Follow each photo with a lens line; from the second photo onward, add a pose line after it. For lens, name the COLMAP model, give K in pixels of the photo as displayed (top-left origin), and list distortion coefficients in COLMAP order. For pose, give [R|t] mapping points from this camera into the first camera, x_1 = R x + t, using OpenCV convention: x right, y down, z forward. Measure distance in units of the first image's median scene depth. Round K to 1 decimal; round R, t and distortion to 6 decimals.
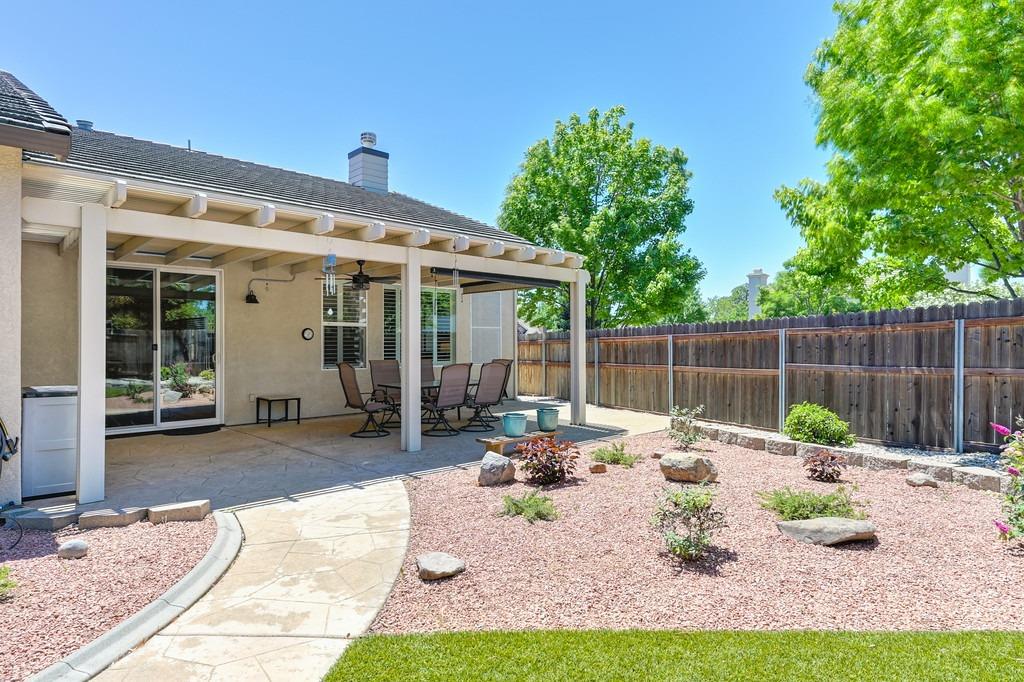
lens RADIAL K [[587.4, 0, 513.7], [0, 587.4, 344.7], [0, 0, 1]] dist [-0.000110, -0.000085]
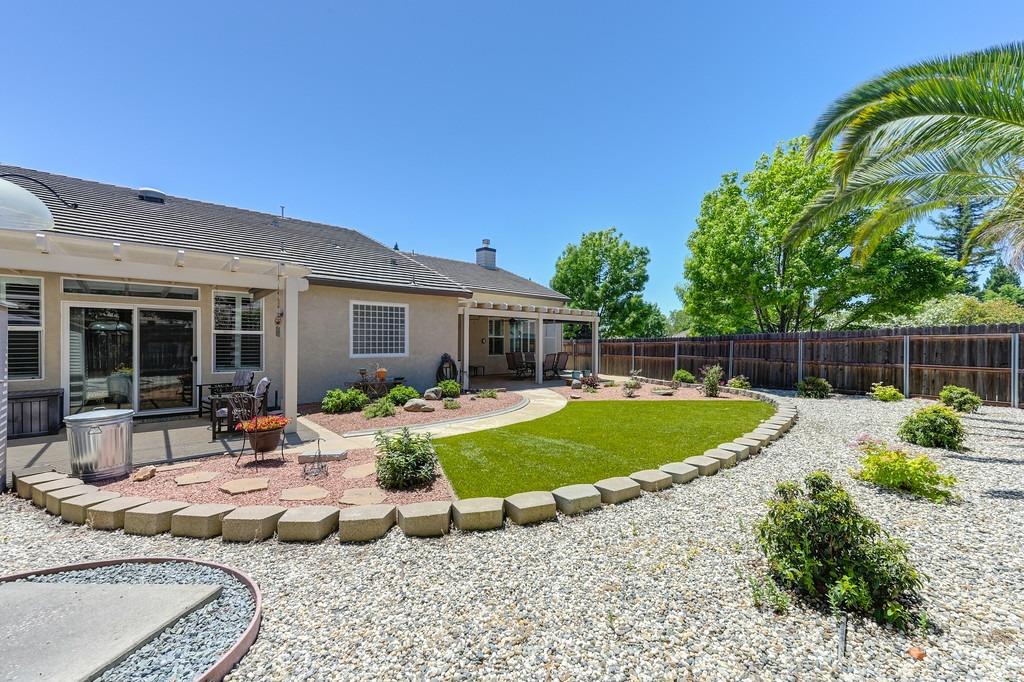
lens RADIAL K [[434.0, 0, 495.6], [0, 434.0, 352.1], [0, 0, 1]] dist [0.011120, 0.000984]
pose [[0.997352, 0.016791, -0.070756, -0.116672], [-0.015276, 0.999644, 0.021897, -0.006952], [0.071099, -0.020758, 0.997253, -0.562021]]
